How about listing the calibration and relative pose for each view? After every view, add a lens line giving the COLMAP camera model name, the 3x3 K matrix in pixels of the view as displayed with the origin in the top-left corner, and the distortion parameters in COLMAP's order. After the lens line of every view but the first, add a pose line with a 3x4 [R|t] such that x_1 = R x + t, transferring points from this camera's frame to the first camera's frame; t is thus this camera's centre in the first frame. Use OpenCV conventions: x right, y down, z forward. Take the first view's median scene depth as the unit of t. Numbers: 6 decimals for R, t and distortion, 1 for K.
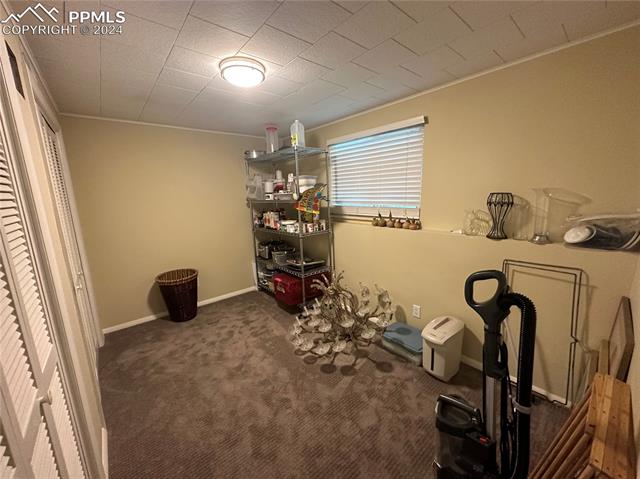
lens RADIAL K [[254.2, 0, 320.7], [0, 254.2, 240.4], [0, 0, 1]] dist [-0.001807, 0.000824]
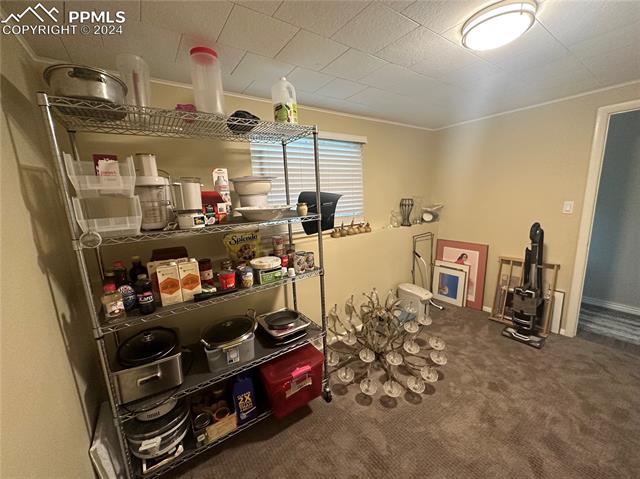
lens RADIAL K [[254.2, 0, 320.3], [0, 254.2, 239.8], [0, 0, 1]] dist [-0.001807, 0.000824]
pose [[0.101949, -0.154106, 0.982781, -0.821241], [0.228359, 0.965172, 0.127655, -0.210656], [-0.968224, 0.211412, 0.133590, 1.086132]]
